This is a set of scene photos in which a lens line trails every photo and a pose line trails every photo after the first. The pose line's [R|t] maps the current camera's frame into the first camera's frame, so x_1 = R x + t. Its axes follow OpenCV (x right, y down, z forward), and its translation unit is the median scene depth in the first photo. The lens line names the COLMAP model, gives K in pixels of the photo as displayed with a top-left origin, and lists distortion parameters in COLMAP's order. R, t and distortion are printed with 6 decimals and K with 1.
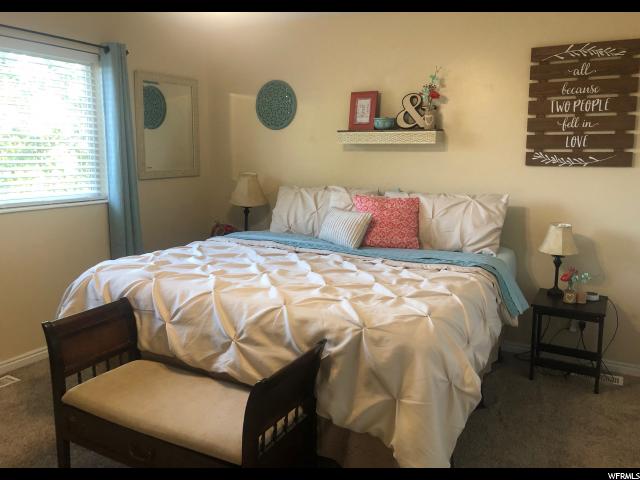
lens RADIAL K [[516.4, 0, 320.7], [0, 516.4, 222.7], [0, 0, 1]] dist [-0.007881, -0.017367]
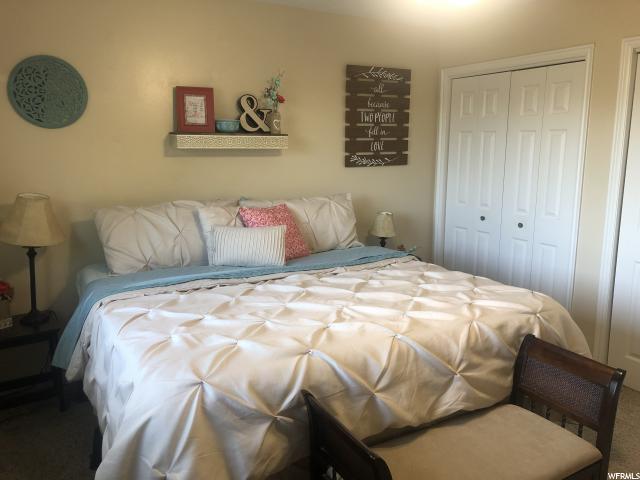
lens RADIAL K [[516.4, 0, 321.9], [0, 516.4, 239.3], [0, 0, 1]] dist [-0.007881, -0.017367]
pose [[0.533781, -0.157482, 0.830829, -0.646584], [0.119596, 0.986689, 0.110189, -0.087938], [-0.837123, 0.040547, 0.545510, 0.434144]]
